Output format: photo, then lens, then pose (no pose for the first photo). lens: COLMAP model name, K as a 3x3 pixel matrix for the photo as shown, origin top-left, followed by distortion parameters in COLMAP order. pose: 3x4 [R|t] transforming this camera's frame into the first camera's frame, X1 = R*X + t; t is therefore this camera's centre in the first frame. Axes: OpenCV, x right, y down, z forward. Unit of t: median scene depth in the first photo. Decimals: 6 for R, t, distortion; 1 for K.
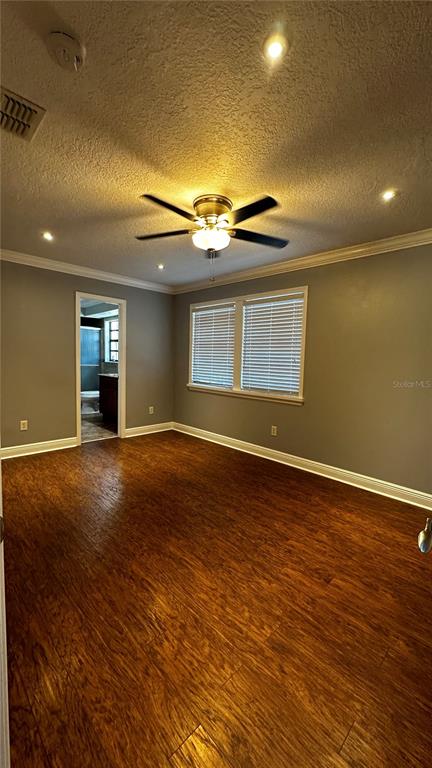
lens RADIAL K [[305.4, 0, 216.0], [0, 305.4, 384.0], [0, 0, 1]] dist [0.000187, 0.000348]
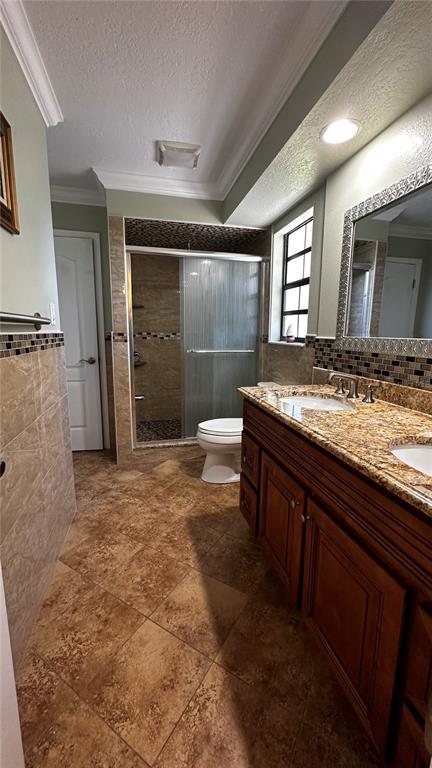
lens RADIAL K [[305.4, 0, 216.0], [0, 305.4, 384.0], [0, 0, 1]] dist [0.000187, 0.000348]
pose [[0.865559, 0.065888, -0.496455, -0.620163], [-0.028967, 0.996235, 0.081714, -0.138045], [0.499969, -0.056348, 0.864208, 1.731095]]
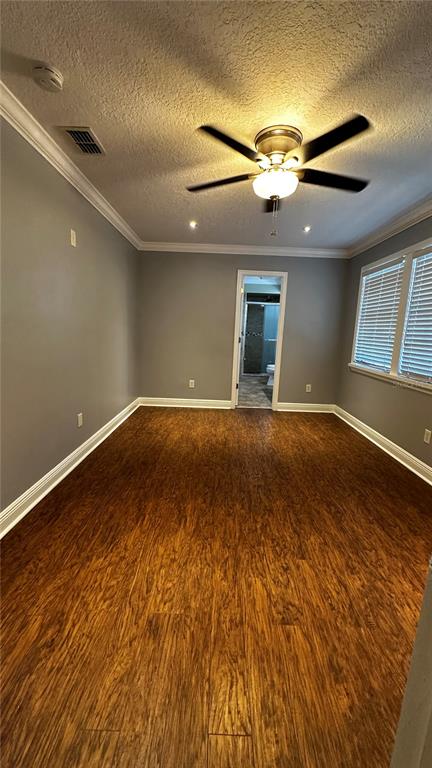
lens RADIAL K [[305.4, 0, 216.0], [0, 305.4, 384.0], [0, 0, 1]] dist [0.000187, 0.000348]
pose [[0.709261, 0.124294, -0.693902, 0.464057], [-0.078013, 0.992127, 0.097973, 0.005593], [0.700616, -0.015355, 0.713373, 0.241060]]
